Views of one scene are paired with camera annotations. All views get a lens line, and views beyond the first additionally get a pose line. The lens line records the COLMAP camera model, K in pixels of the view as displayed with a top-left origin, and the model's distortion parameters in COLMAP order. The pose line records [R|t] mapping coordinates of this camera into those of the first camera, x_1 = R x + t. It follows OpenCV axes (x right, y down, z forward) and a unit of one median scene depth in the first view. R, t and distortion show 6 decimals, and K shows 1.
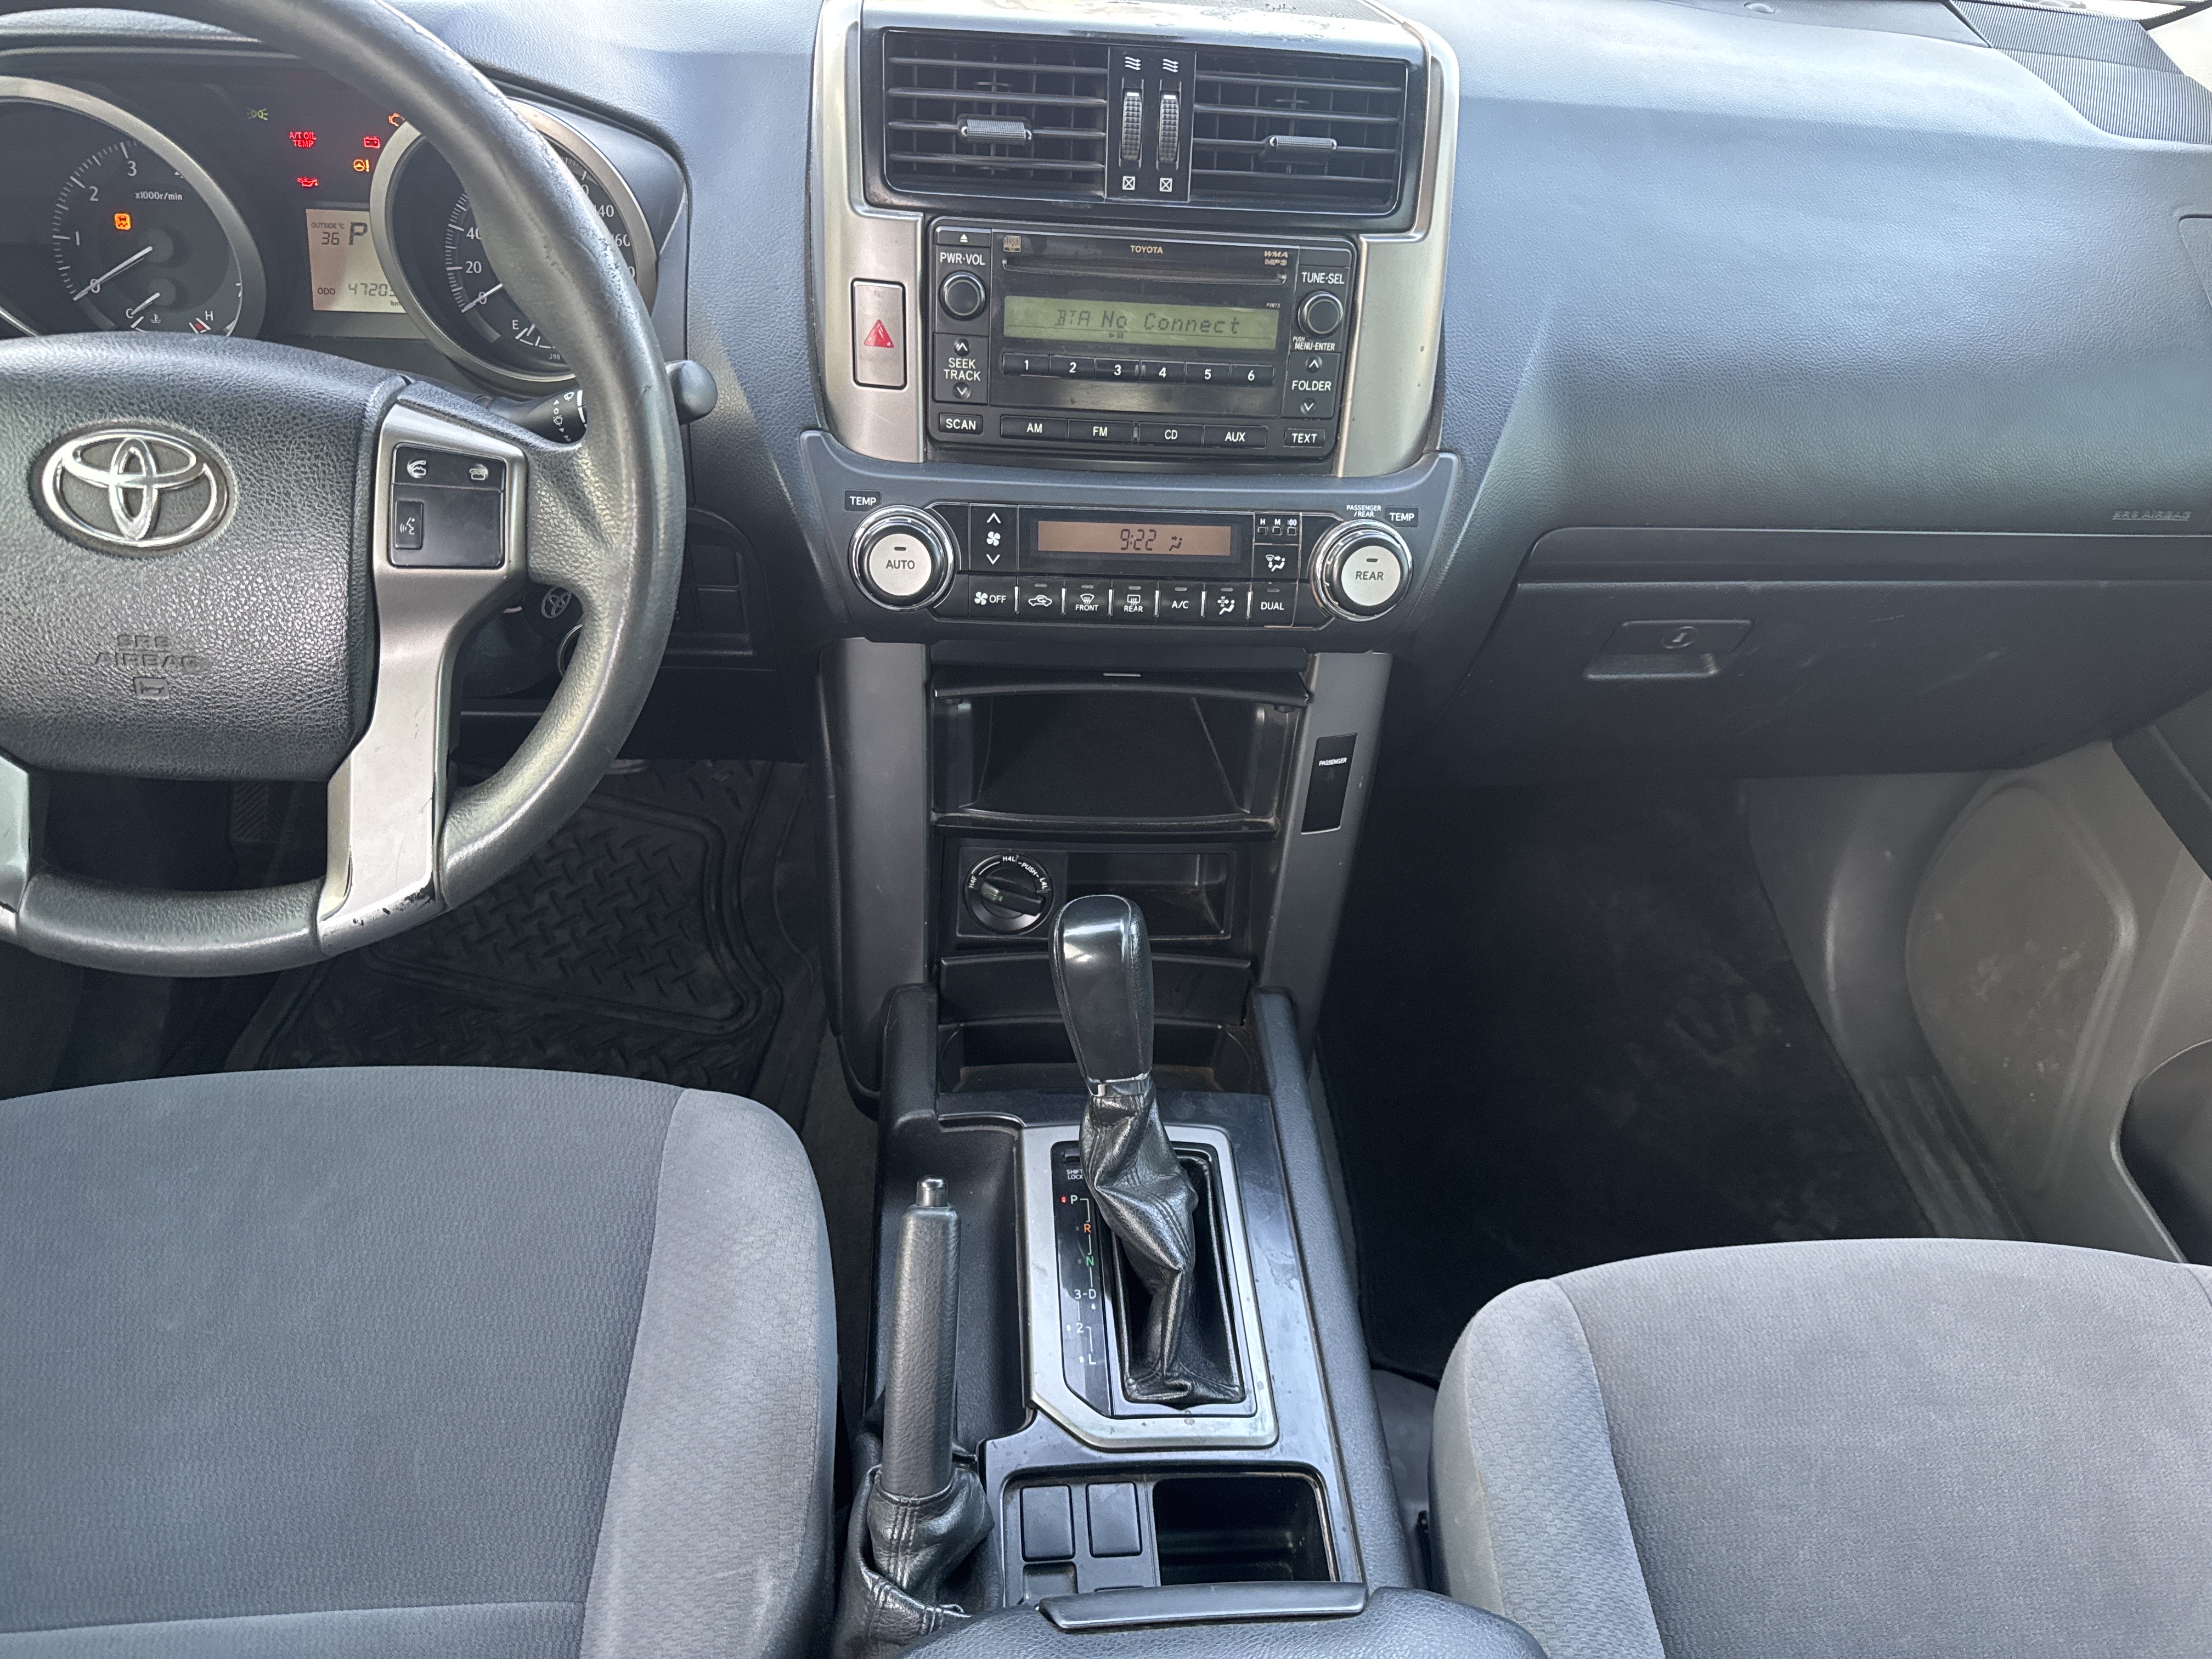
lens RADIAL K [[1516.7, 0, 1099.5], [0, 1516.7, 839.5], [0, 0, 1]] dist [0.117206, -0.213552]
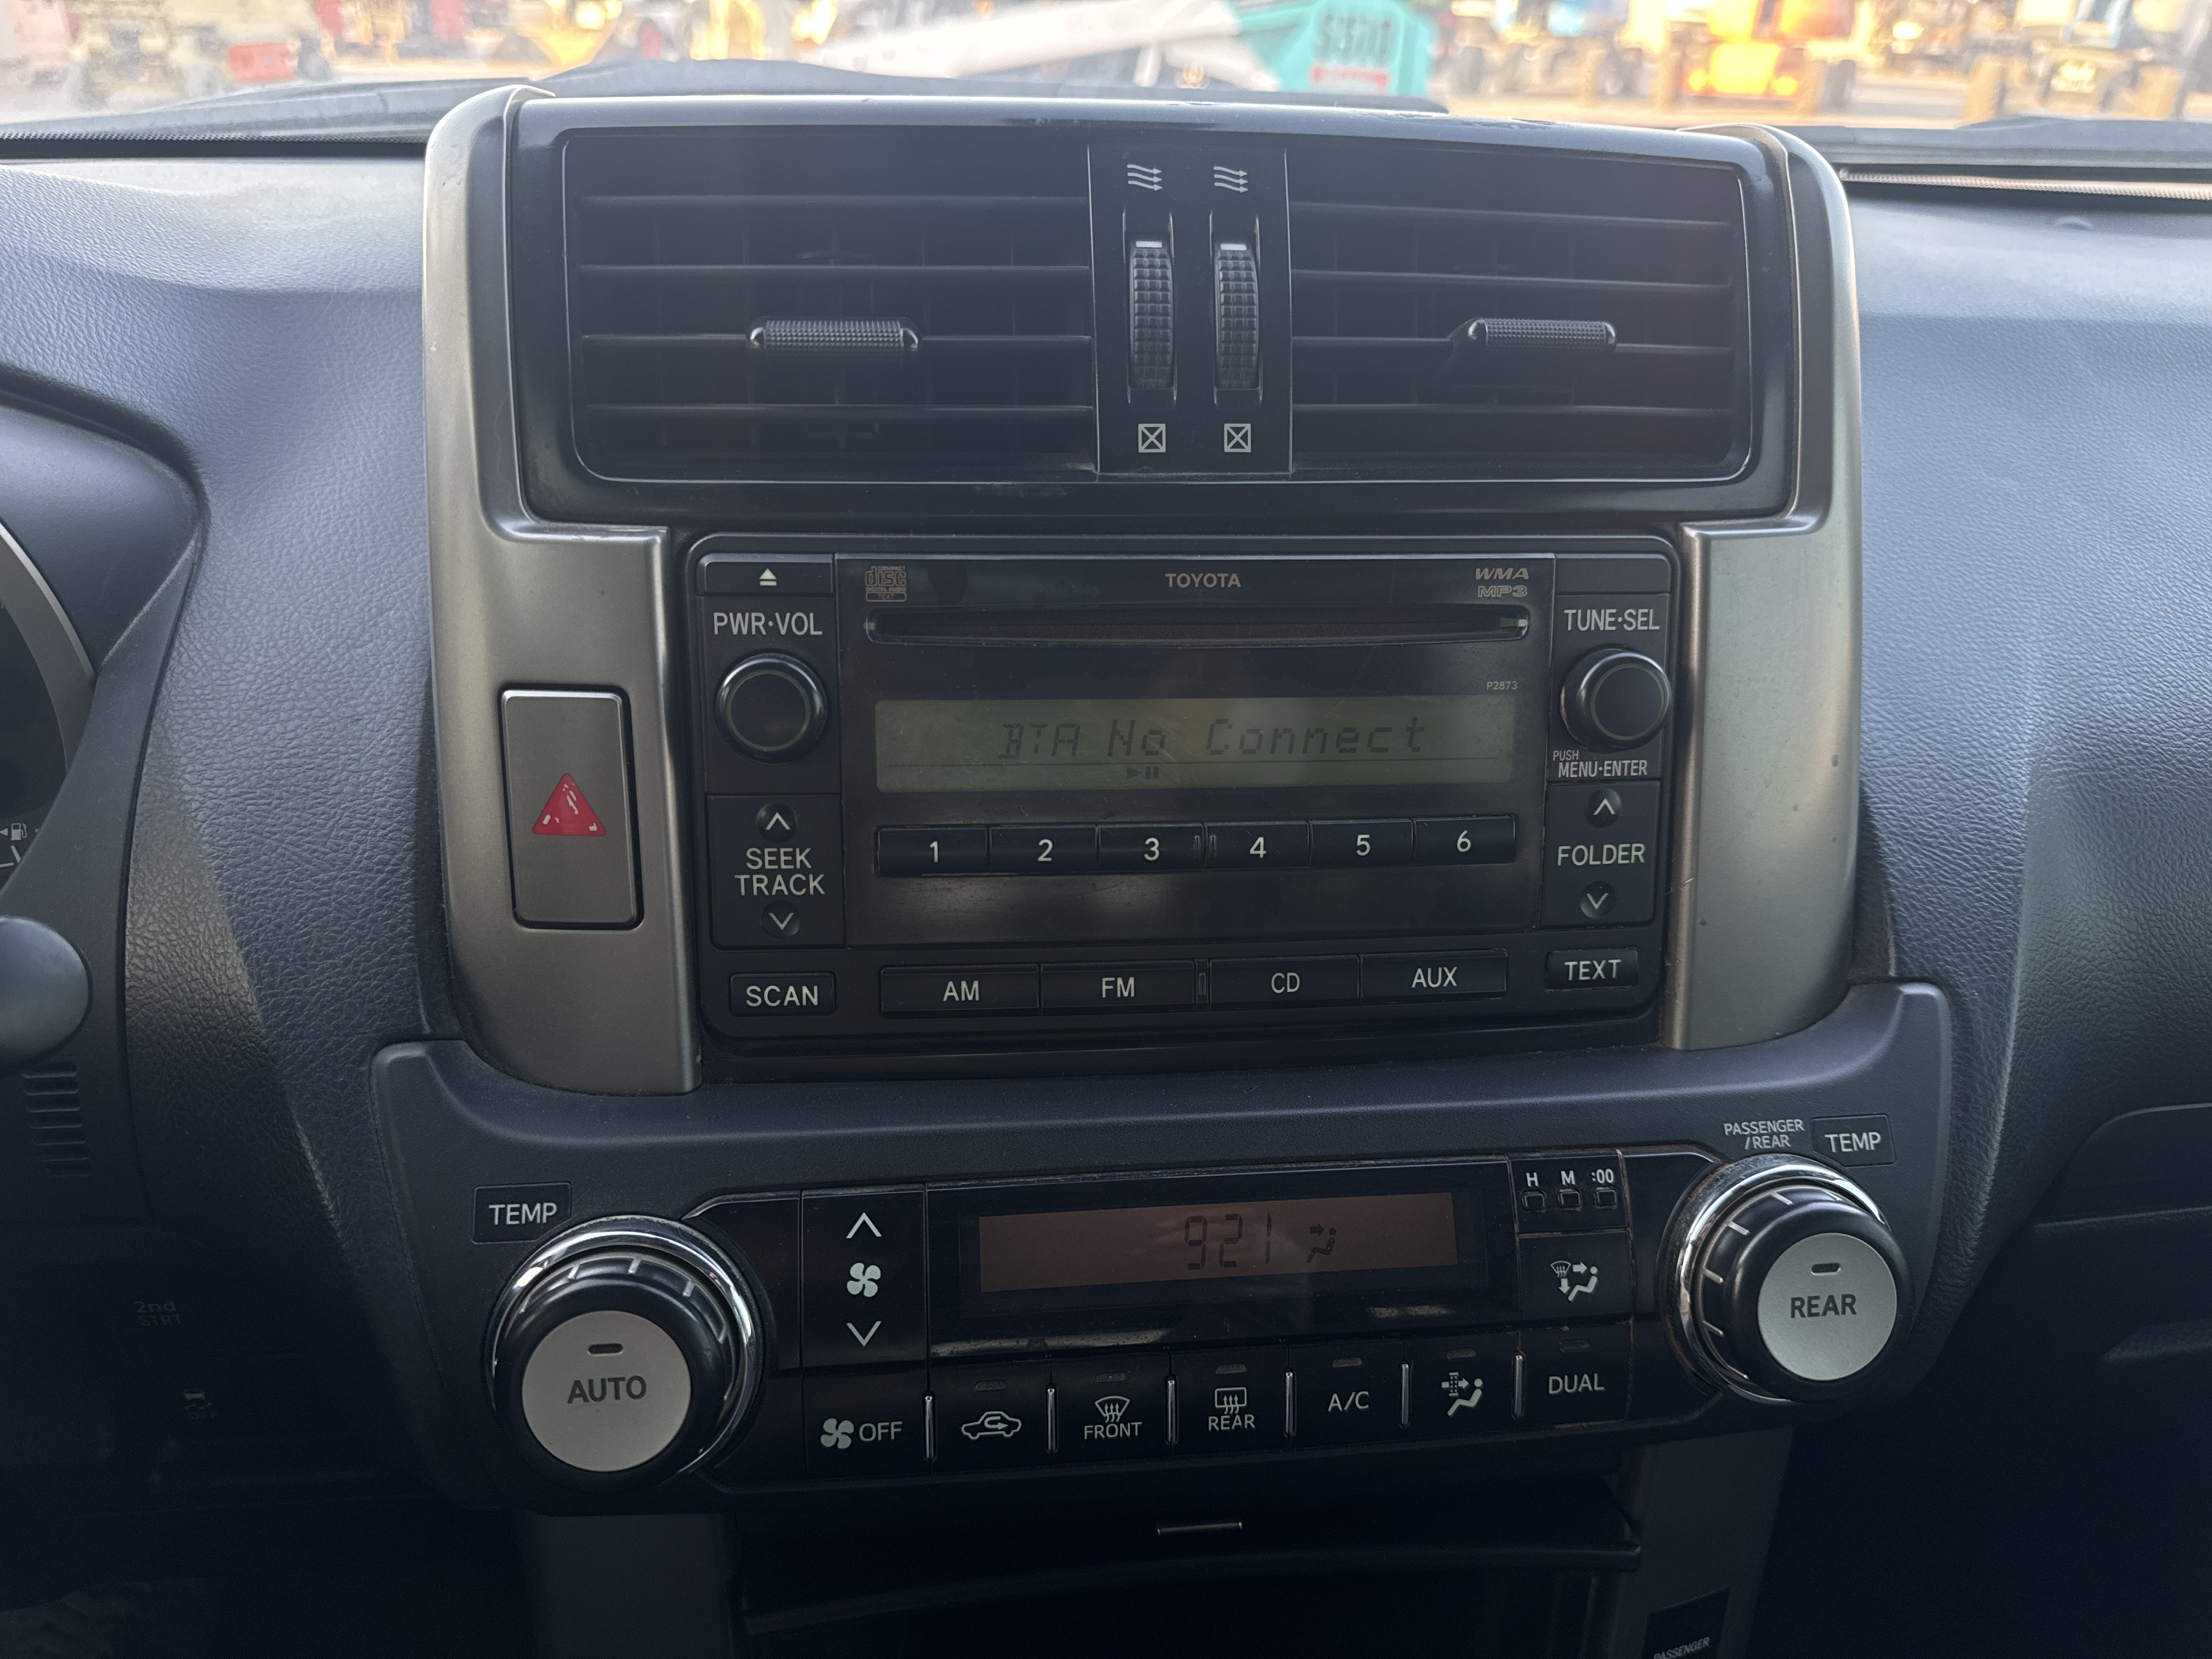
lens RADIAL K [[1516.7, 0, 1099.5], [0, 1516.7, 839.5], [0, 0, 1]] dist [0.117206, -0.213552]
pose [[0.997974, -0.061466, 0.016419, -0.009088], [0.063618, 0.962030, -0.265426, -0.197215], [0.000519, 0.265933, 0.963991, 0.590370]]
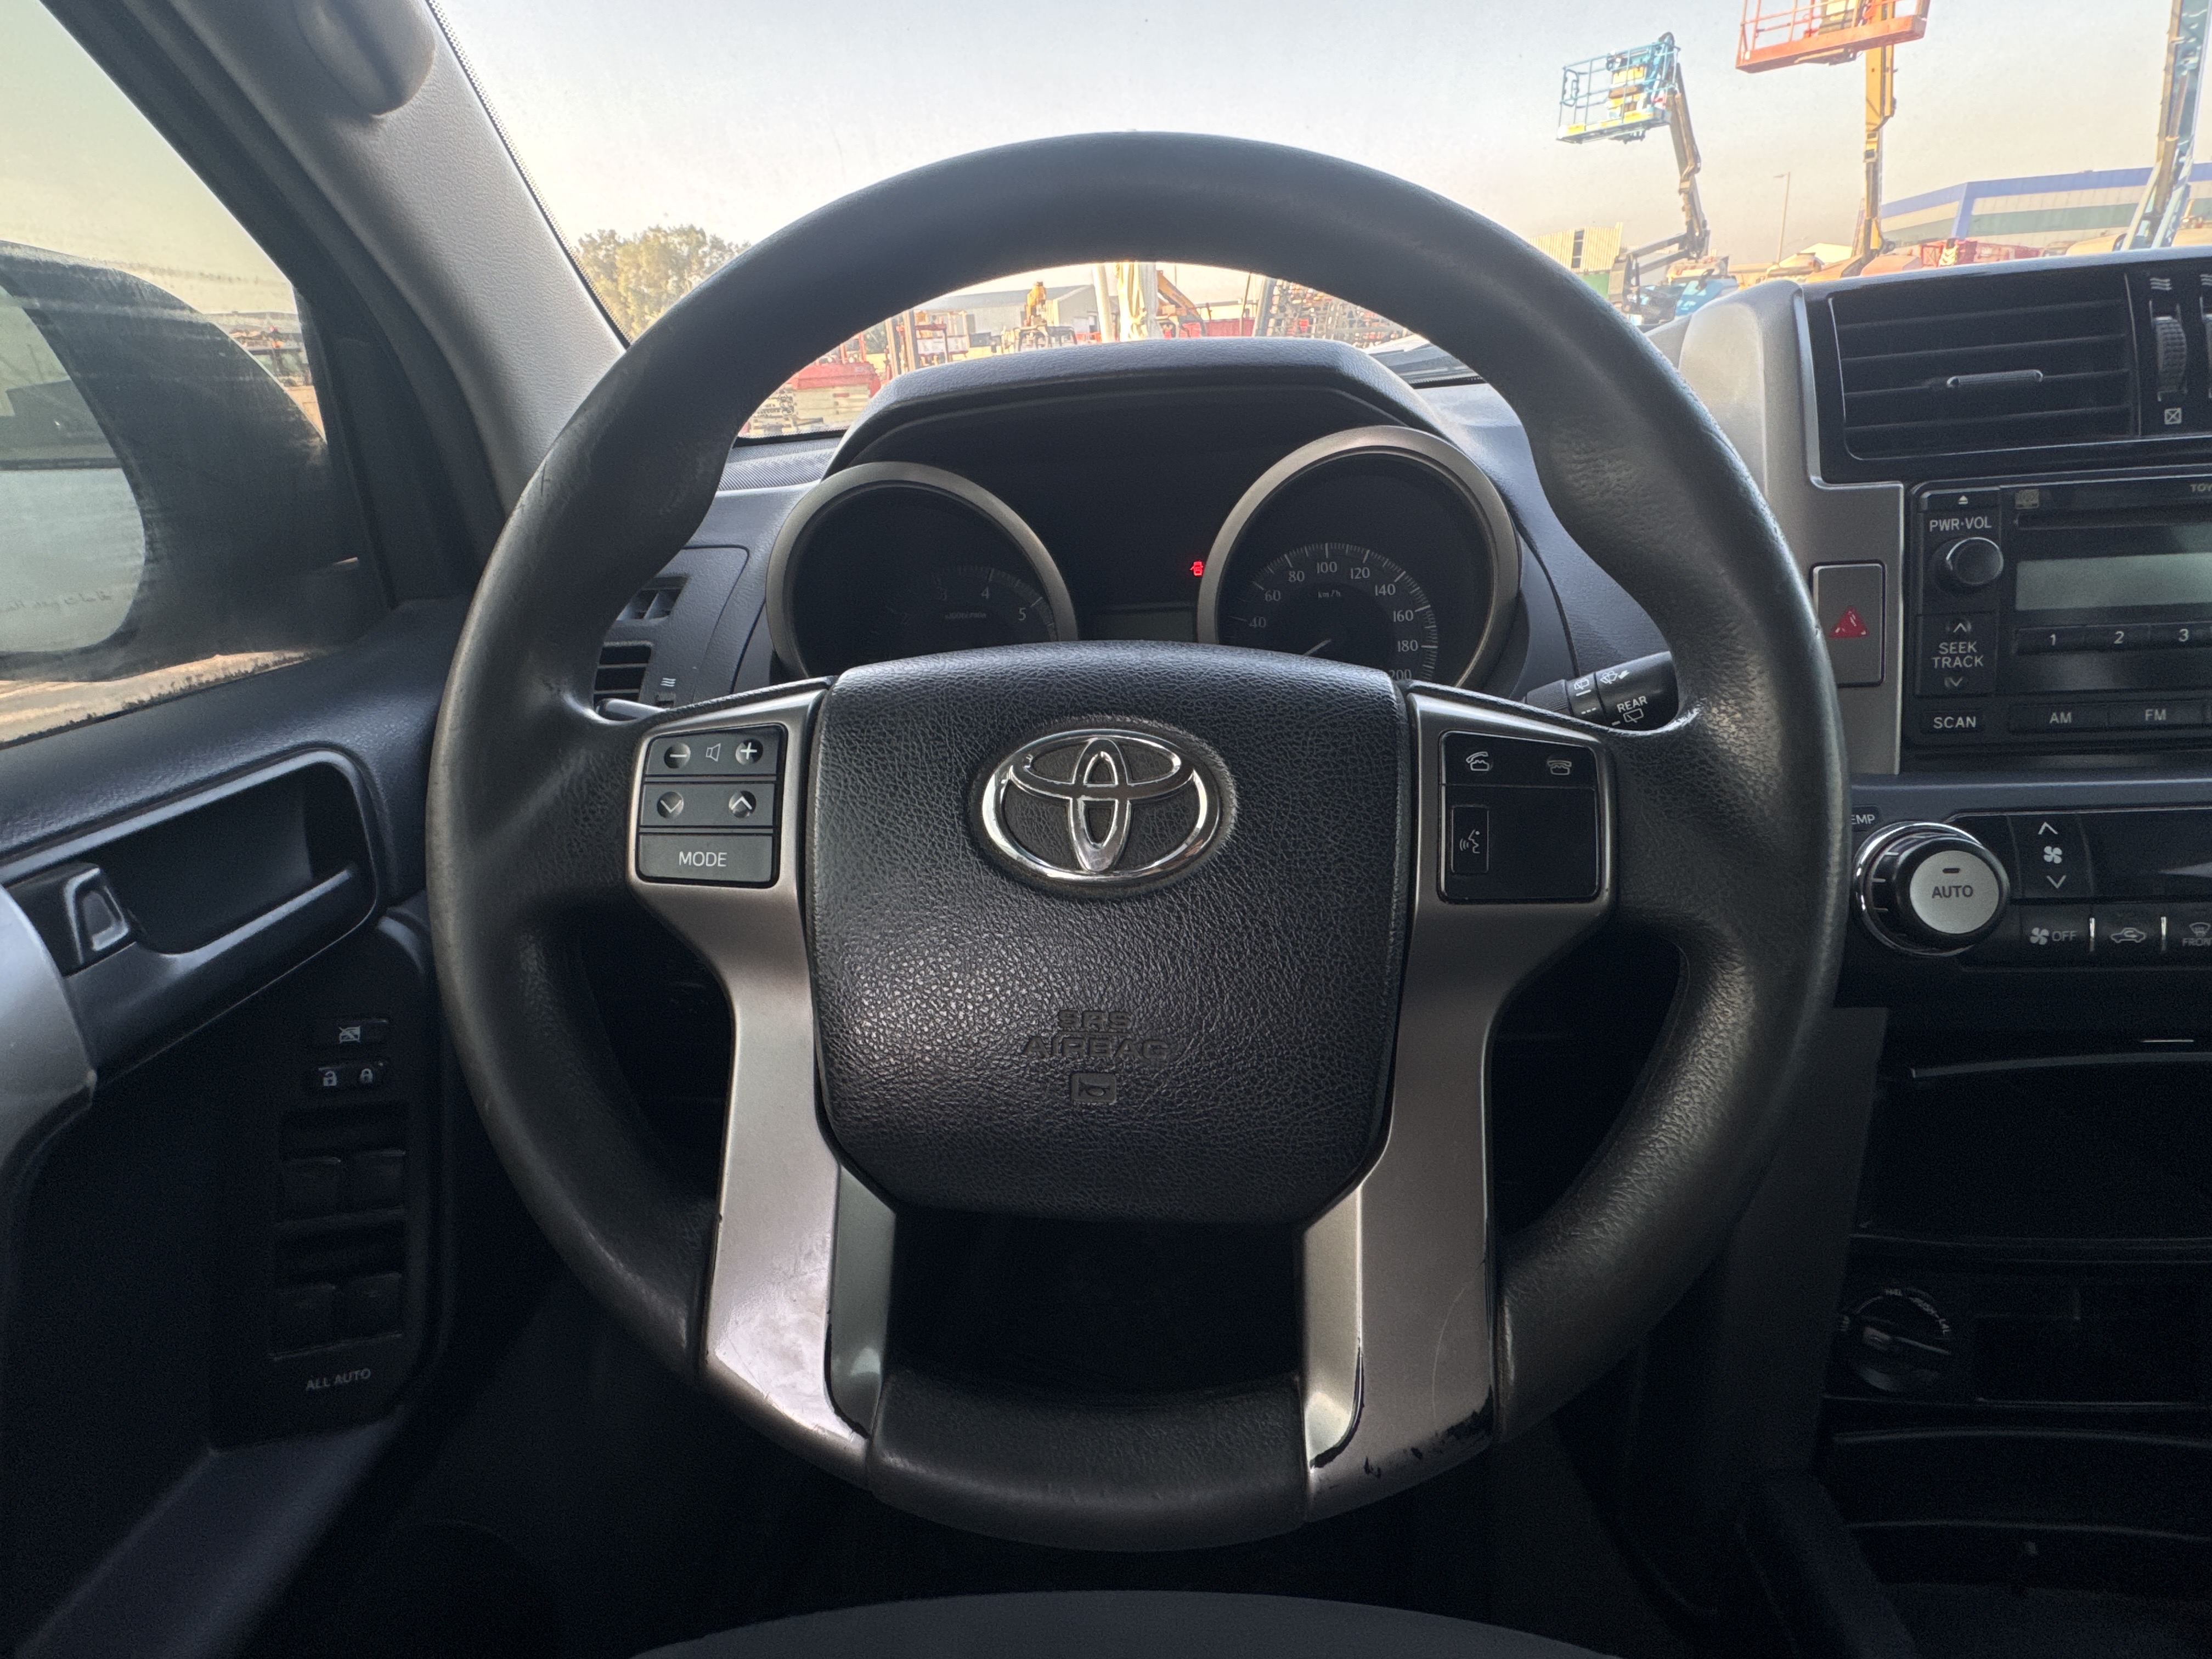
lens RADIAL K [[1069.6, 0, 1103.7], [0, 1069.6, 831.8], [0, 0, 1]] dist [-0.008856, -0.000126]
pose [[0.977294, -0.074412, -0.198391, -0.414710], [0.004581, 0.943506, -0.331324, -0.039424], [0.211837, 0.322892, 0.922424, 0.421897]]
